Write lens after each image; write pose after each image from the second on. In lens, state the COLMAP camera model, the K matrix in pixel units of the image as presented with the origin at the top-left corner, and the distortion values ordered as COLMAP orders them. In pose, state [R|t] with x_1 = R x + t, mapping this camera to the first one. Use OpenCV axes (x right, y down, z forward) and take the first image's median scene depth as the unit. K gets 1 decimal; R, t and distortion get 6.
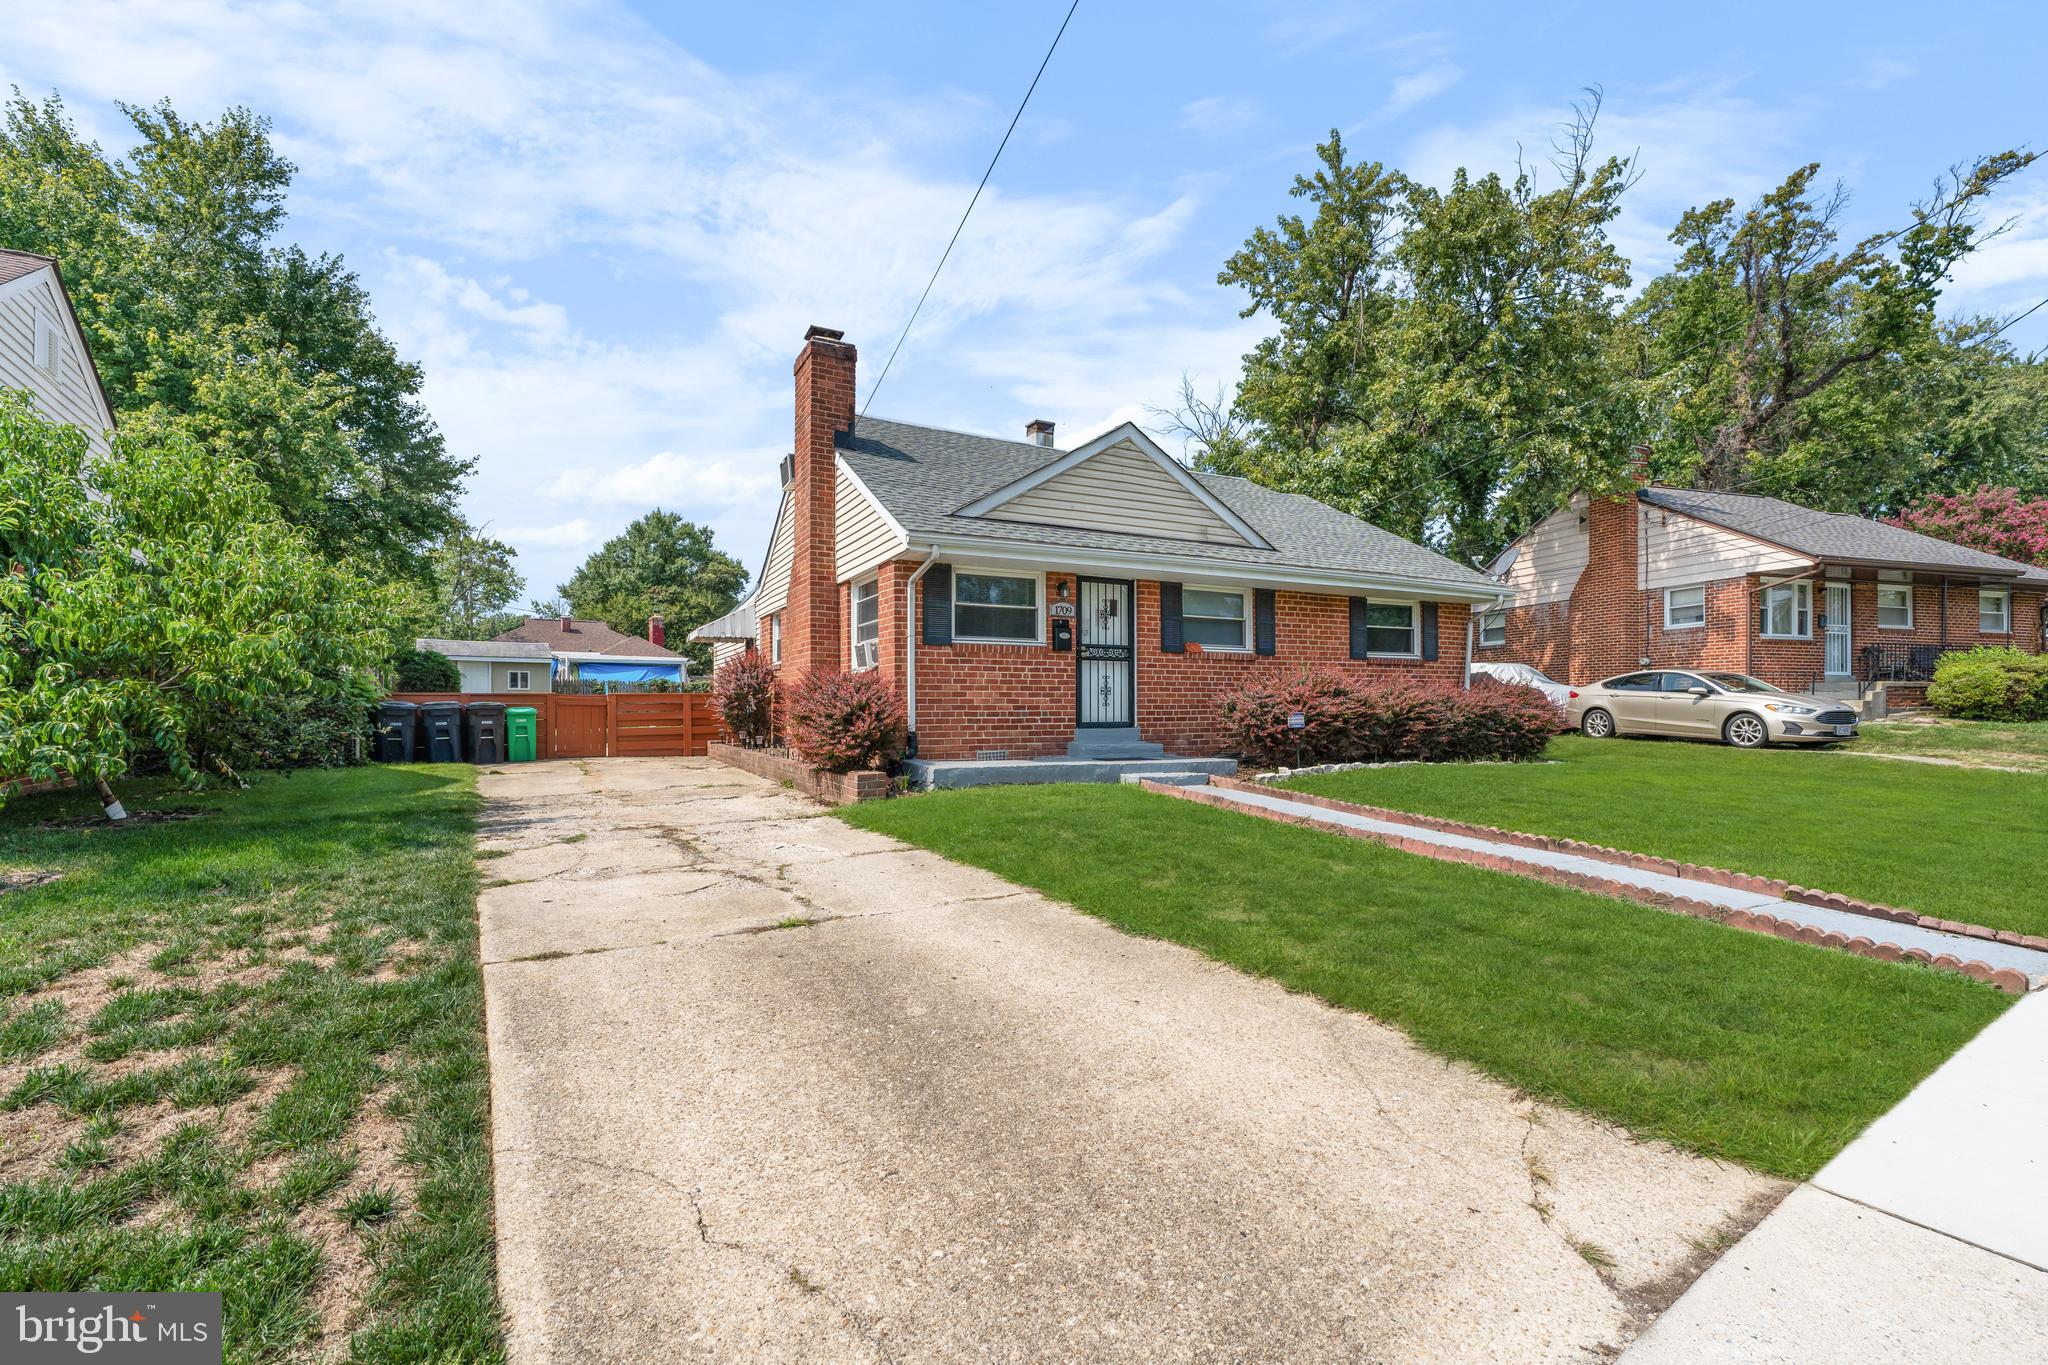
lens RADIAL K [[900.6, 0, 1014.5], [0, 900.6, 683.8], [0, 0, 1]] dist [0.003130, -0.000181]
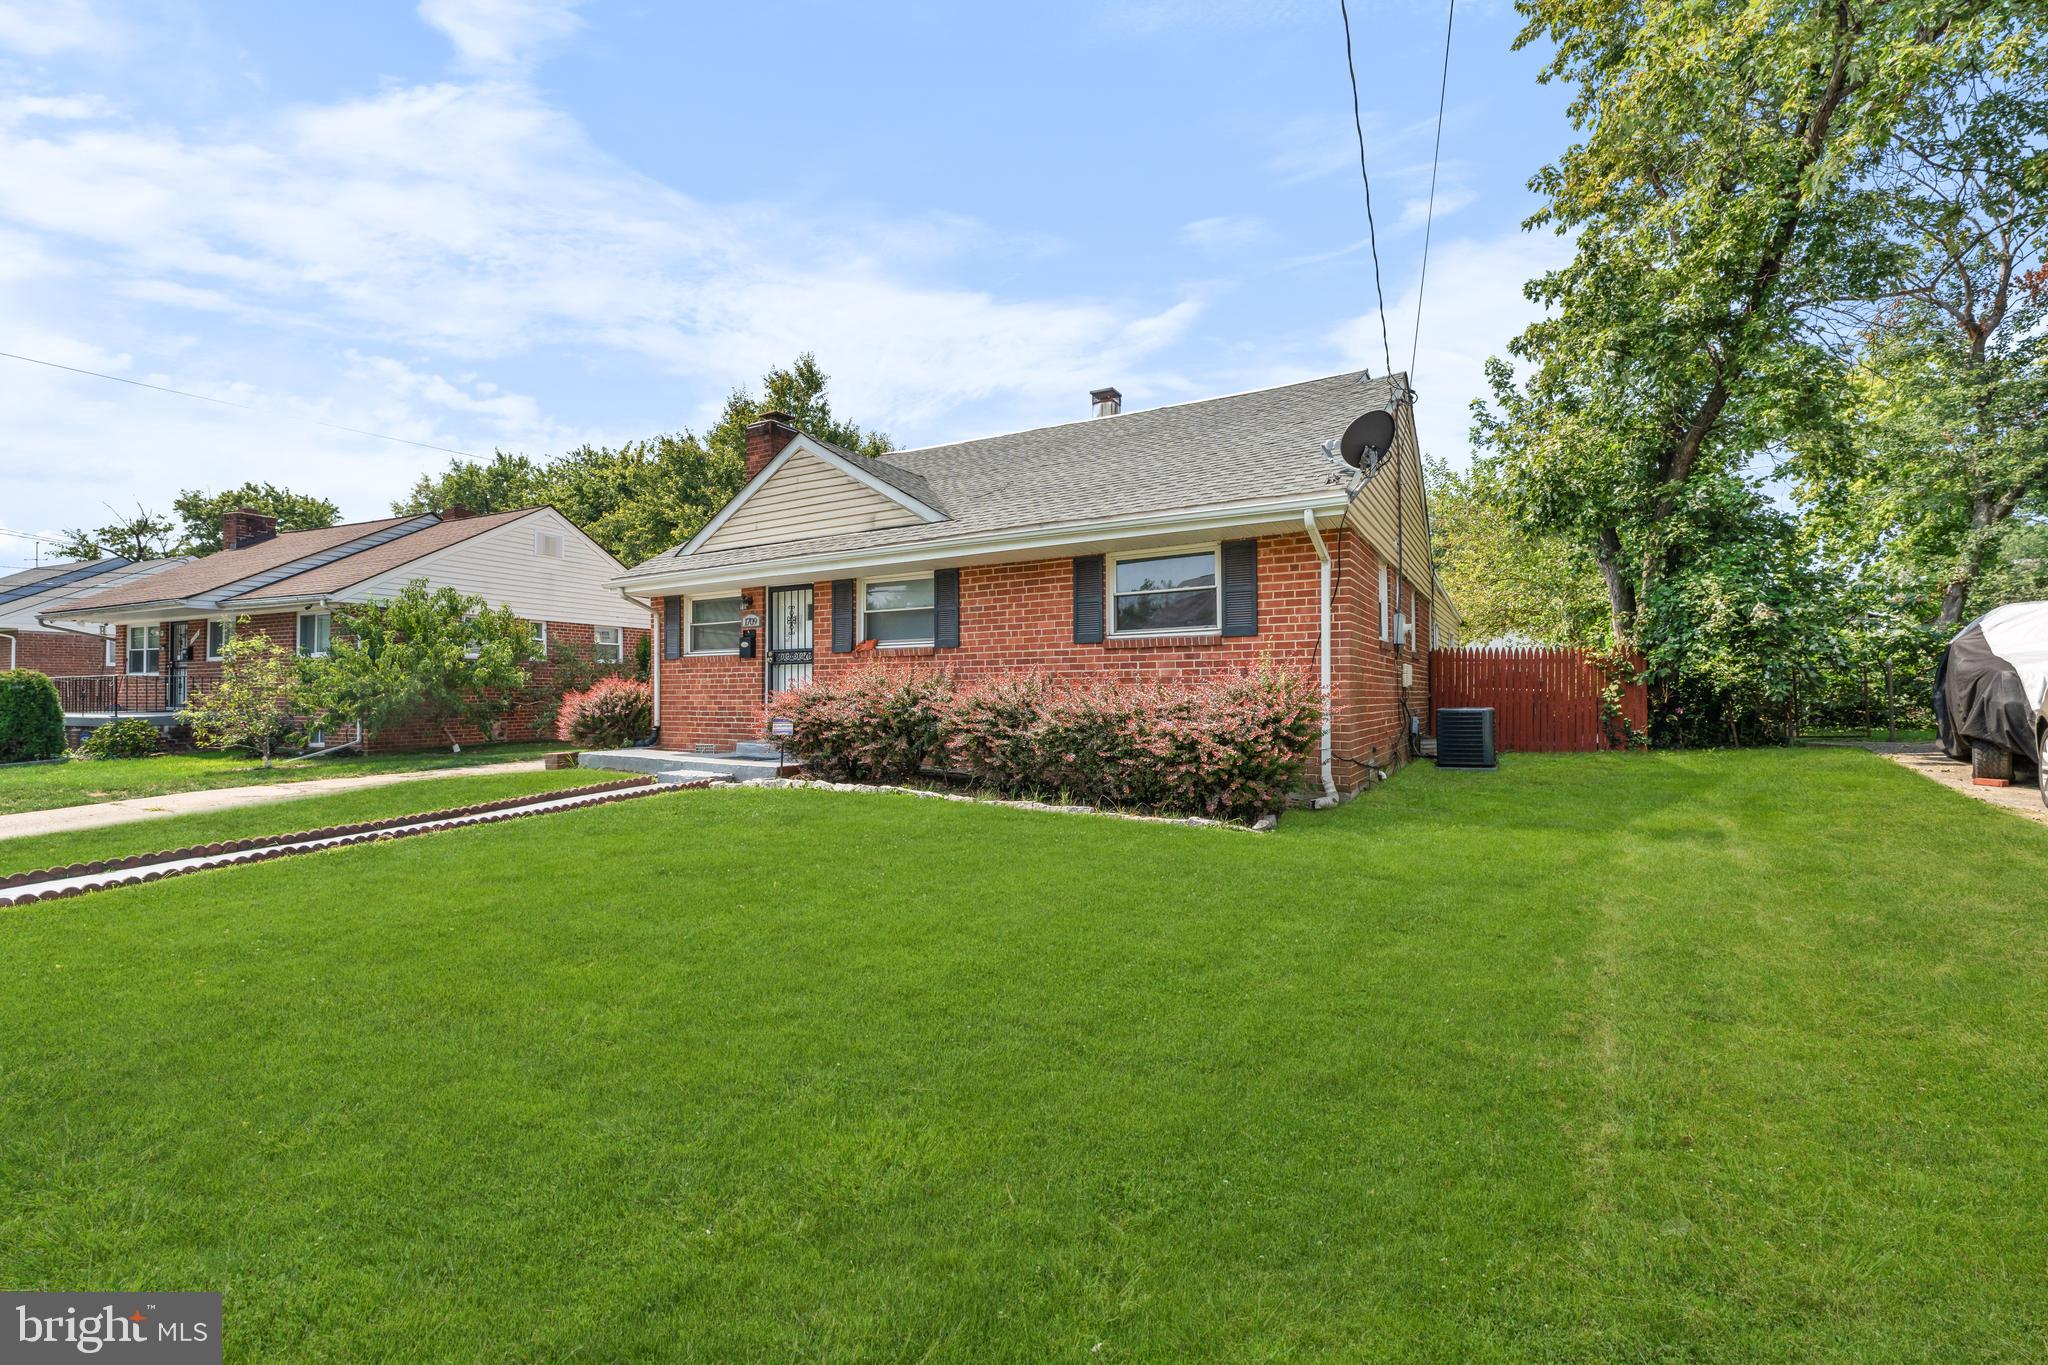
lens RADIAL K [[900.6, 0, 1026.2], [0, 900.6, 693.3], [0, 0, 1]] dist [0.003130, -0.000181]
pose [[0.488942, -0.005490, -0.872299, 1.118818], [0.020397, 0.999779, 0.005141, 0.008168], [0.872078, -0.020306, 0.488946, 0.699030]]
